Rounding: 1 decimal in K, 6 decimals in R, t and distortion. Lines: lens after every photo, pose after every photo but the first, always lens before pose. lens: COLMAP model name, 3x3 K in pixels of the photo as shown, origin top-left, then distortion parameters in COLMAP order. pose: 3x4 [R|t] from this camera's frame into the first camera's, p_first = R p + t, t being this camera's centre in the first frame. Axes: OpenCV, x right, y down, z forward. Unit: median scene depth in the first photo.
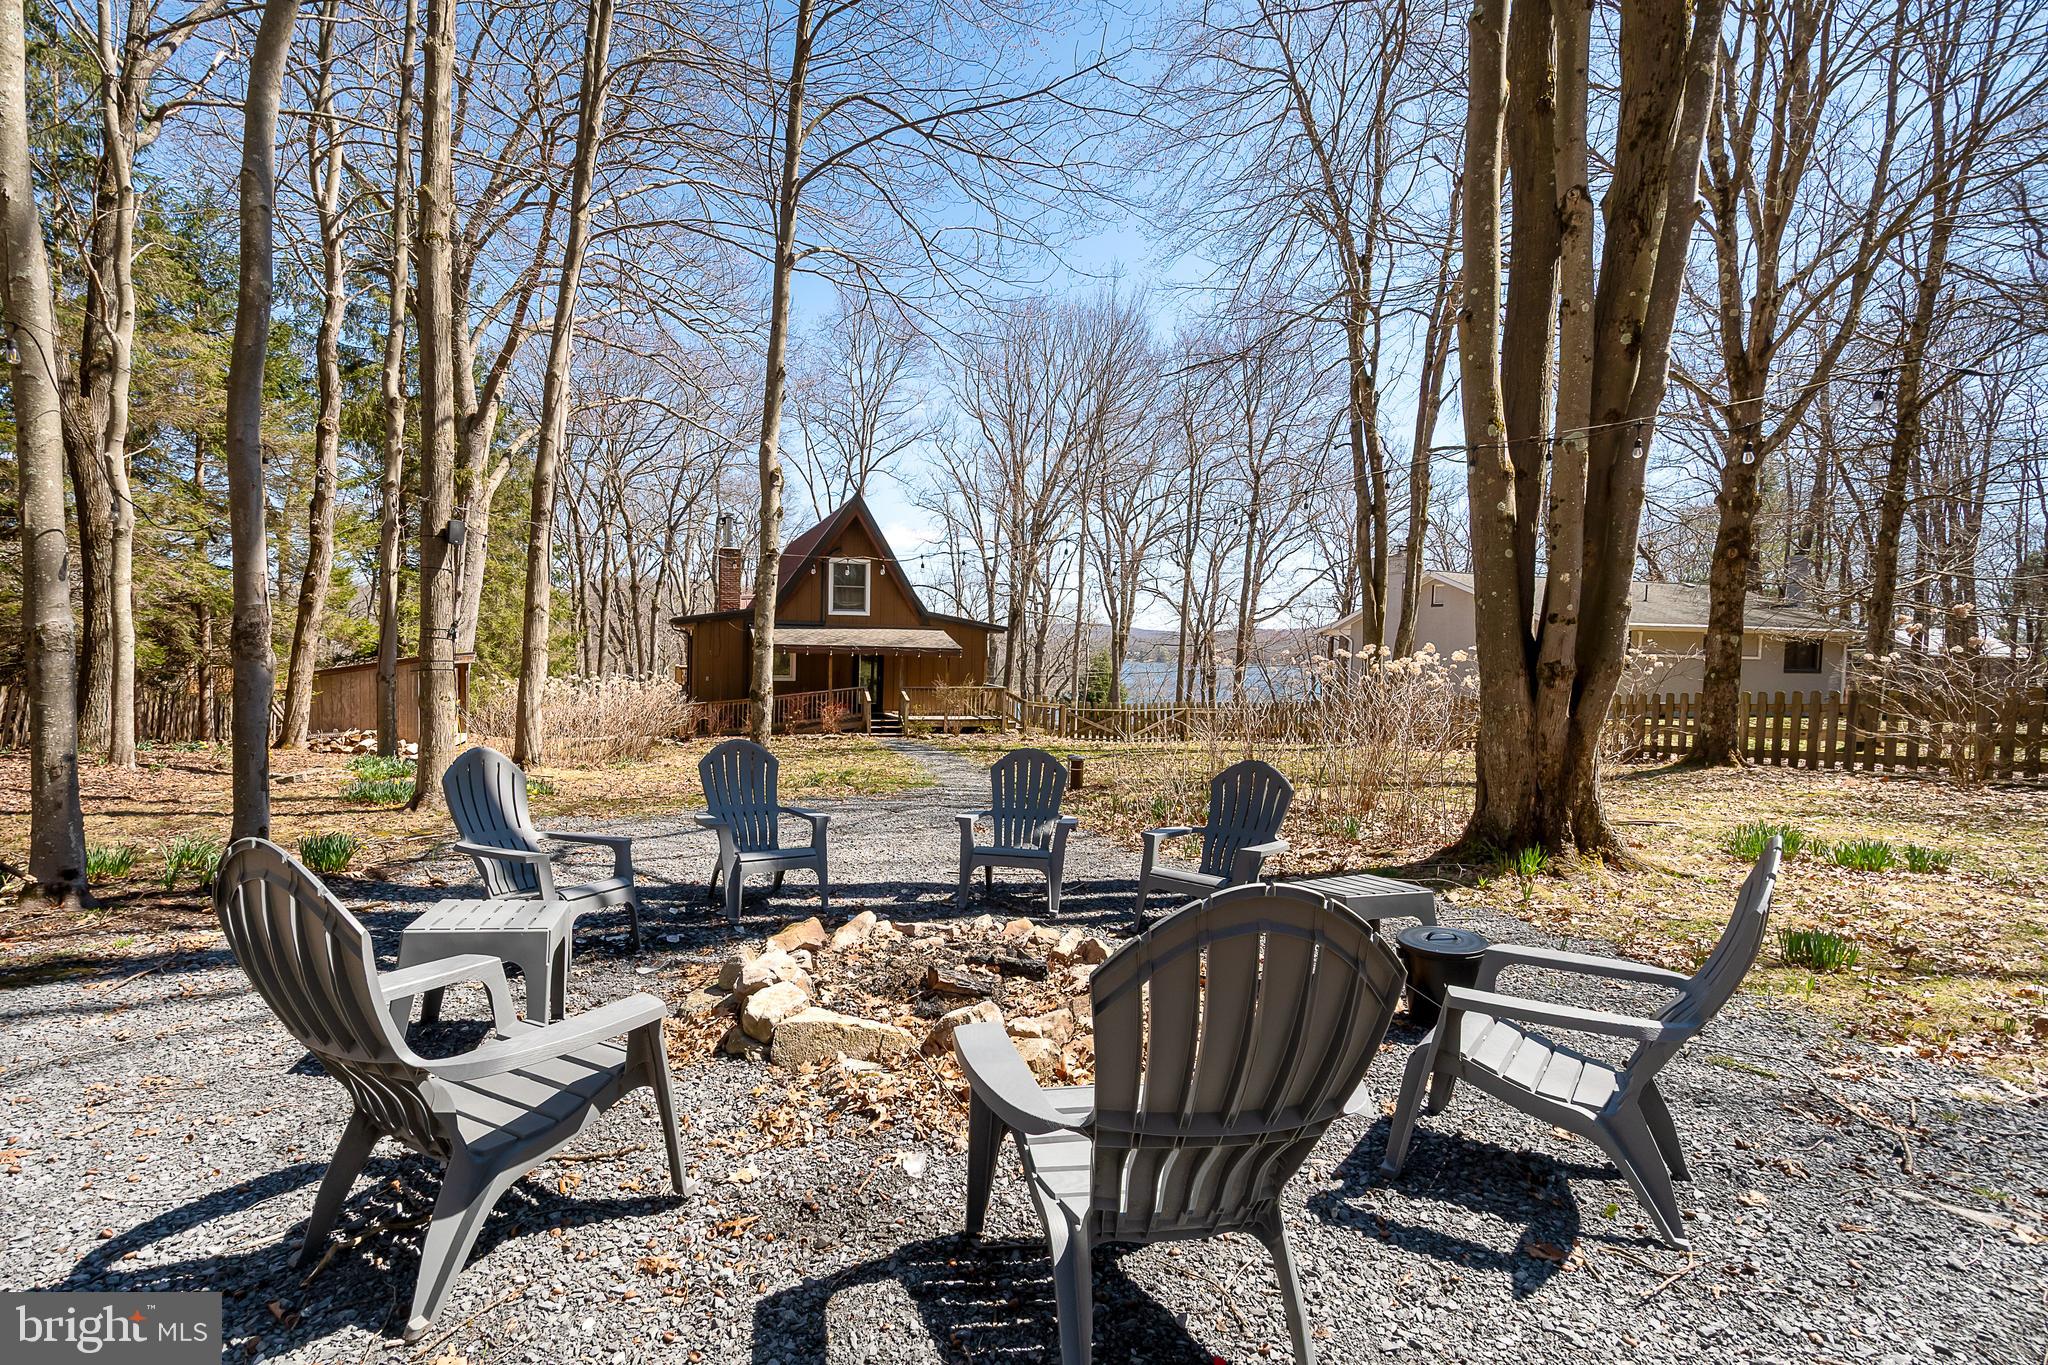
lens RADIAL K [[903.7, 0, 994.3], [0, 903.7, 686.6], [0, 0, 1]] dist [0.001921, -0.000996]
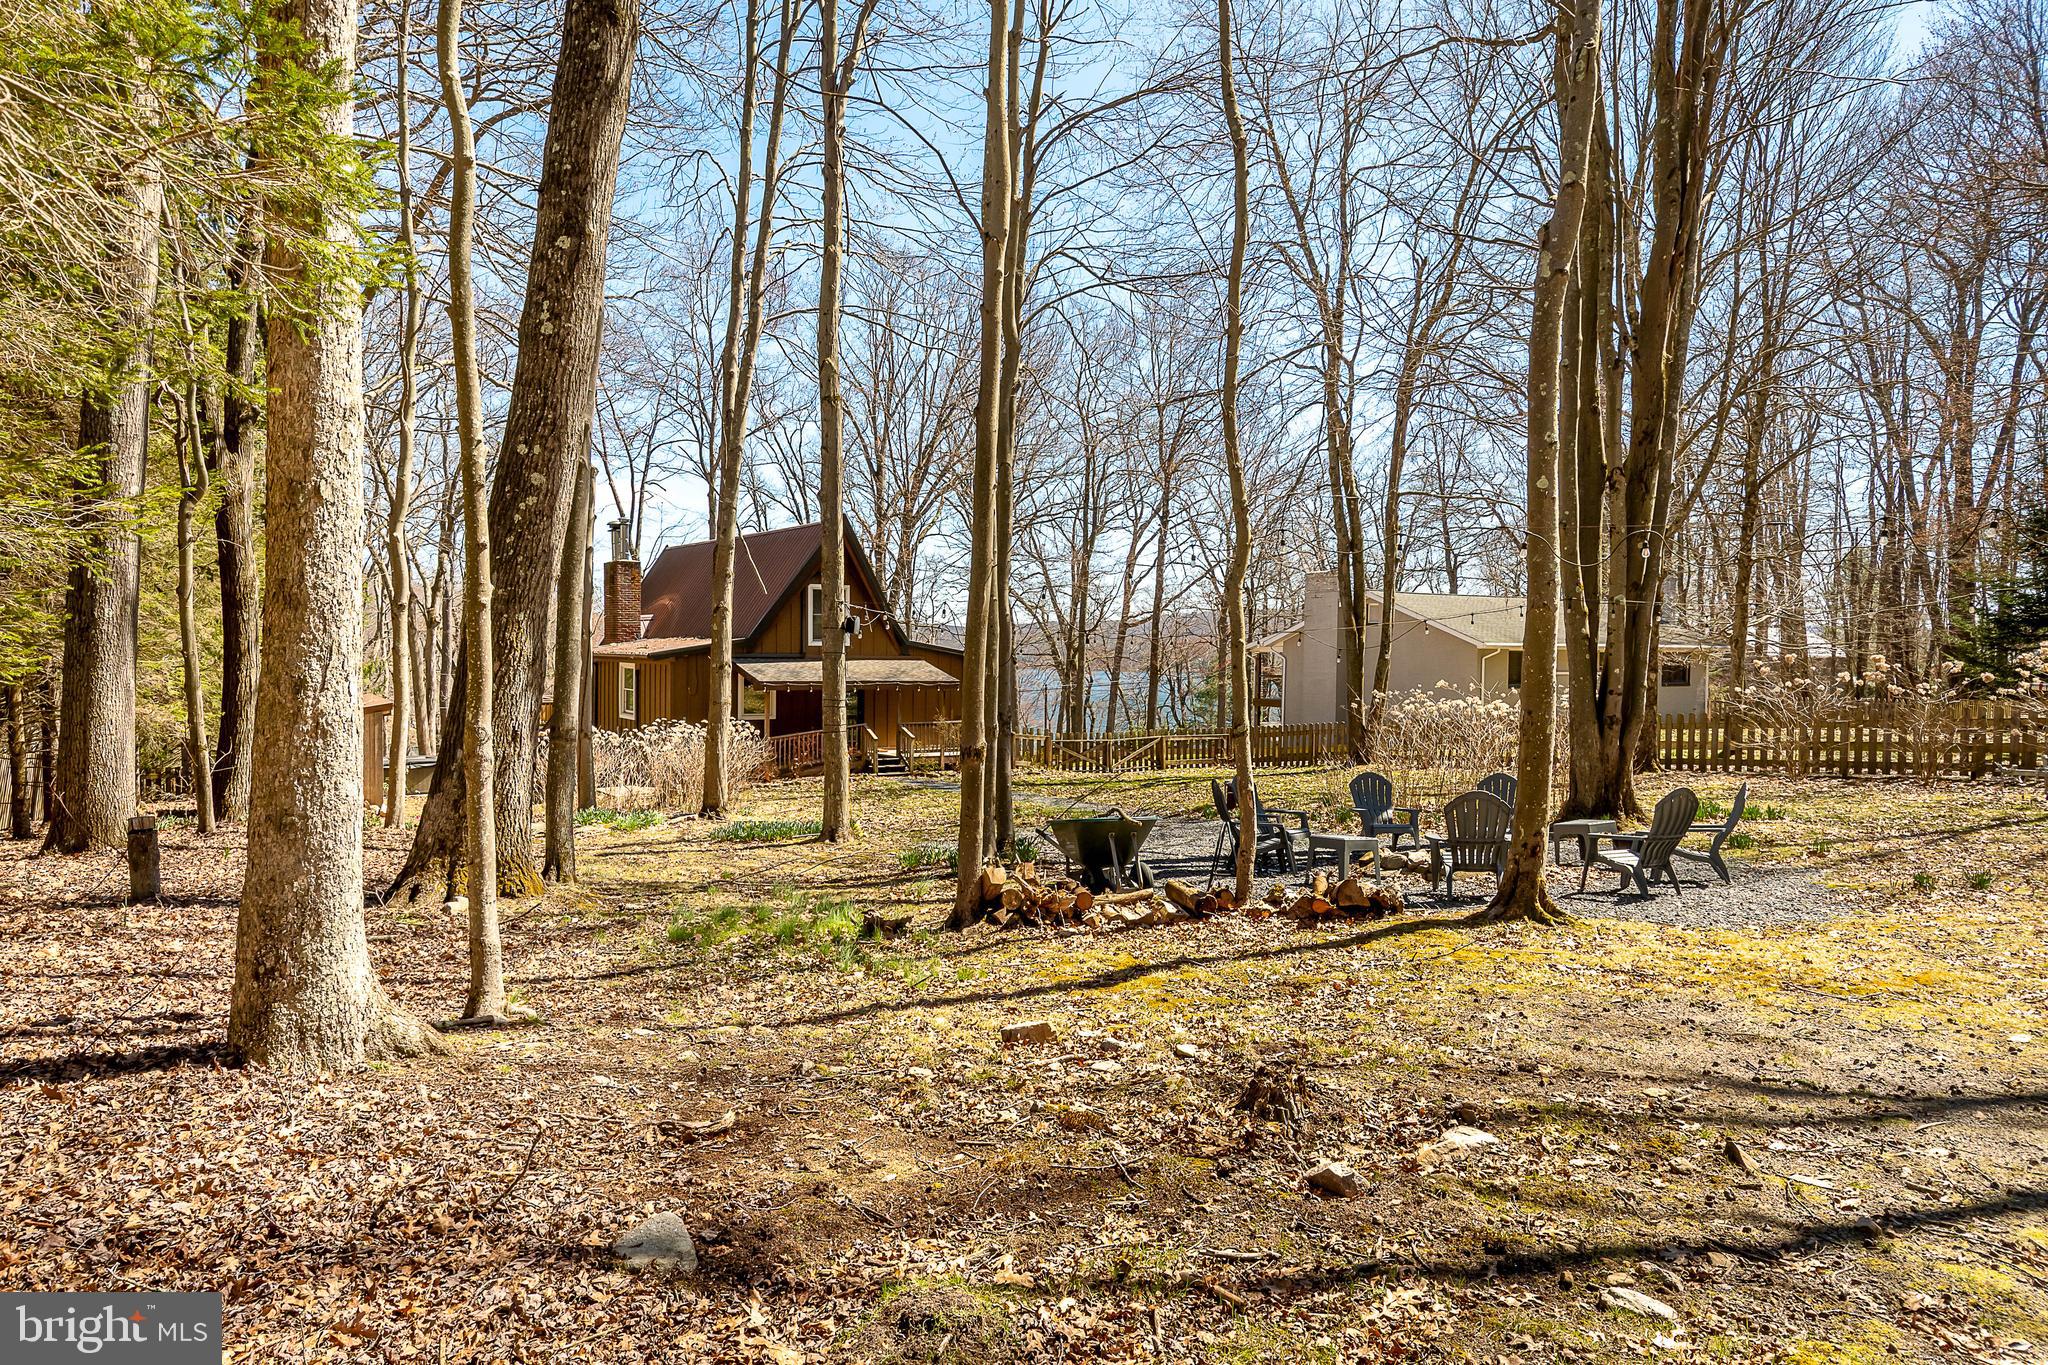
lens RADIAL K [[1287.2, 0, 1024.0], [0, 1287.2, 682.5], [0, 0, 1]] dist [-0.000686, 0.000569]
pose [[0.961574, -0.017956, 0.273957, -0.330081], [0.021403, 0.999725, -0.009597, -0.024841], [-0.273710, 0.015092, 0.961694, -0.316639]]
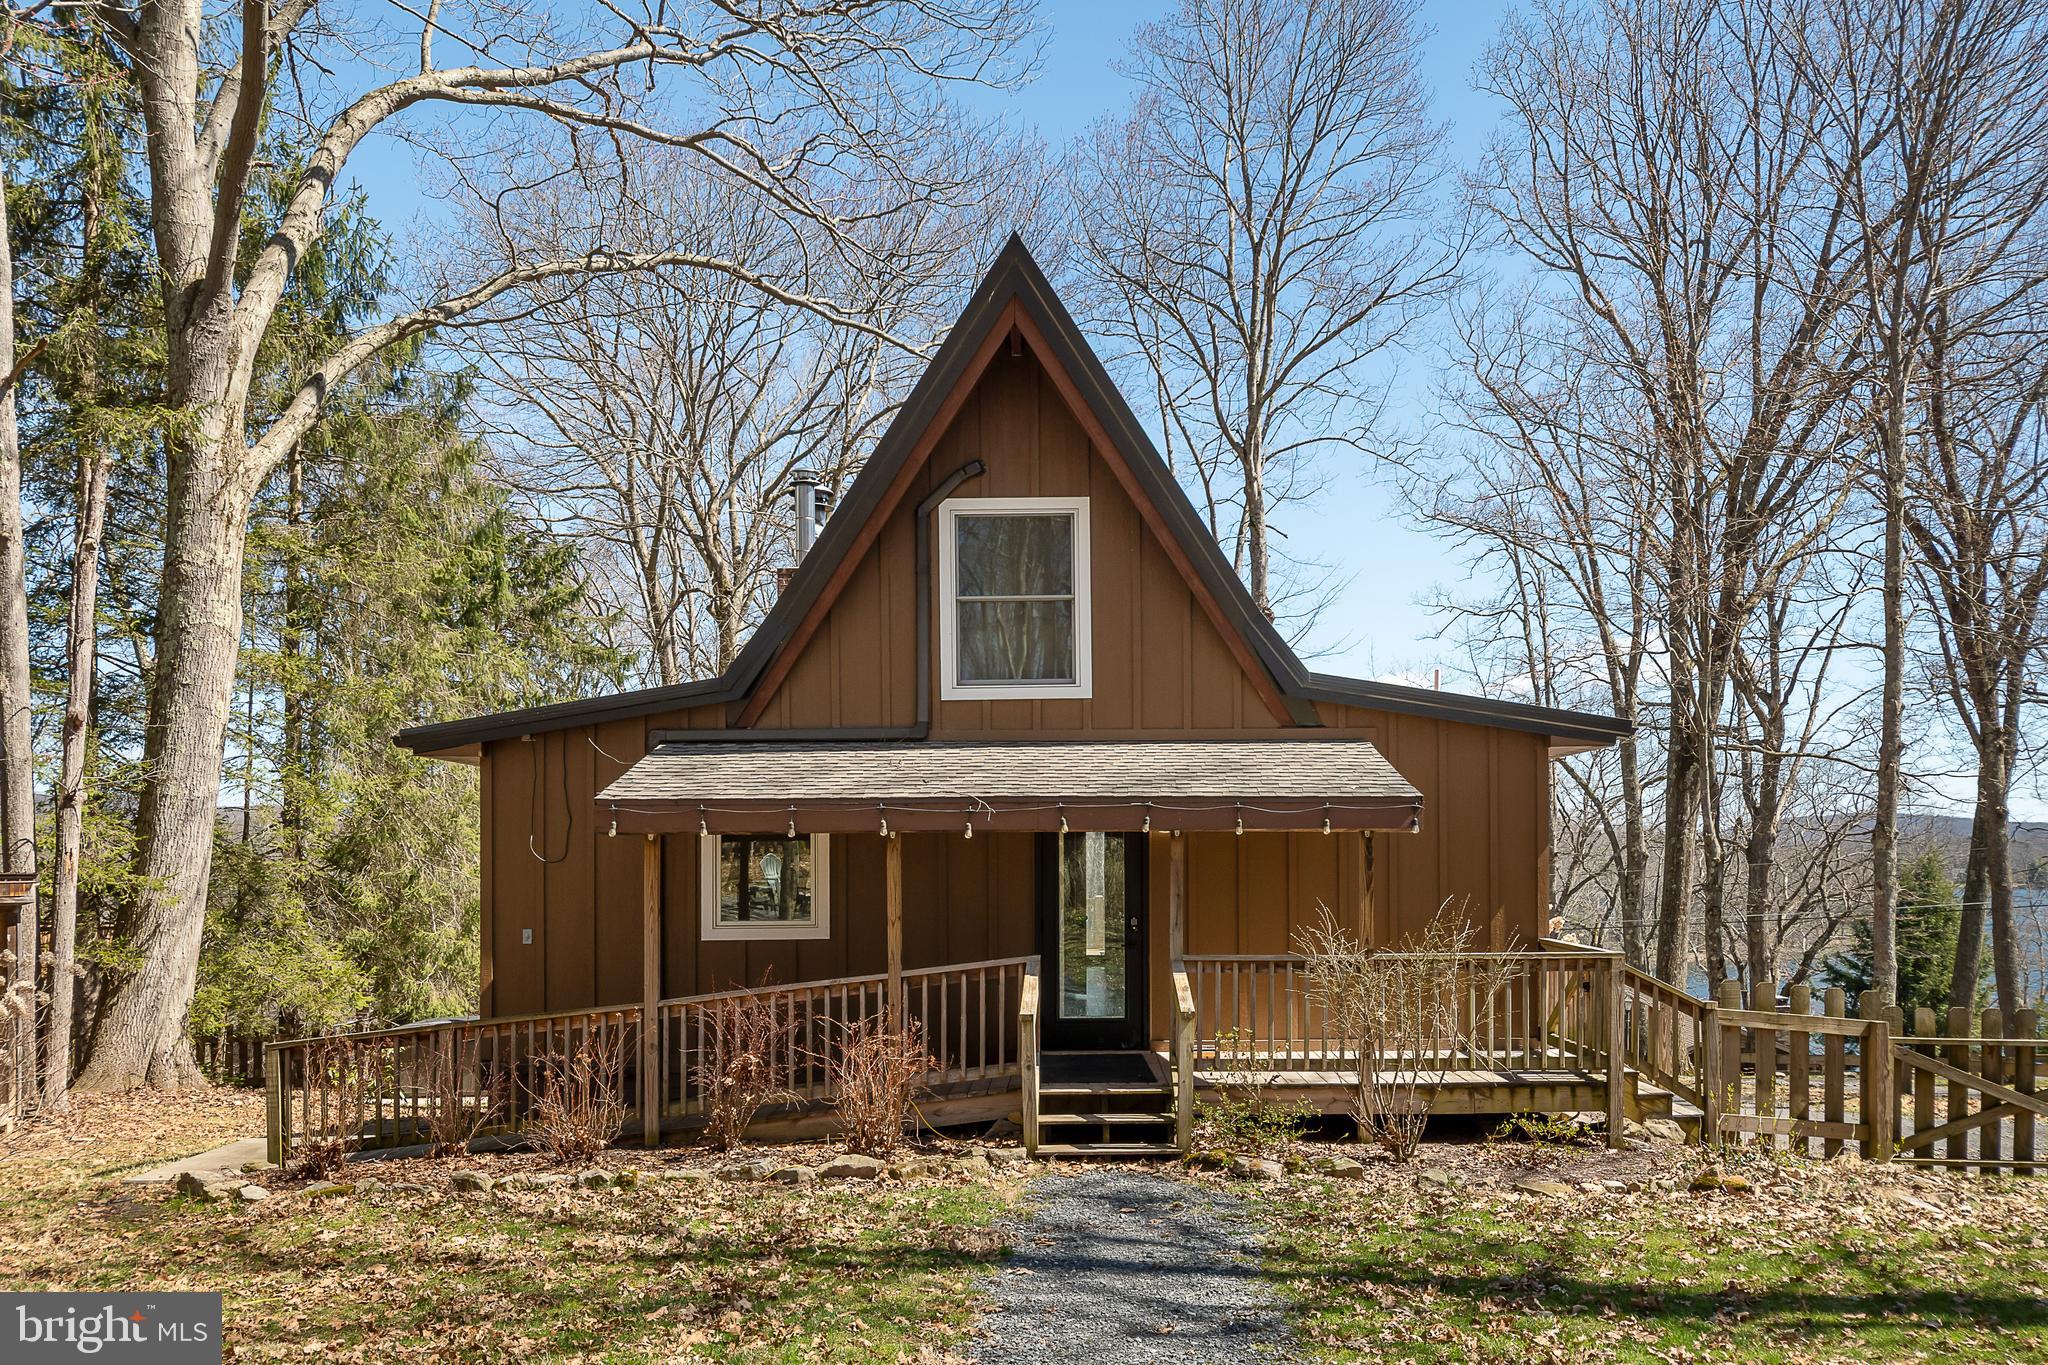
lens RADIAL K [[1674.4, 0, 1025.9], [0, 1674.4, 817.0], [0, 0, 1]] dist [0.028644, -0.001674]
pose [[0.935751, -0.032849, -0.351127, 0.023459], [0.005825, 0.996956, -0.077745, -0.002138], [0.352612, 0.070704, 0.933094, 0.519607]]
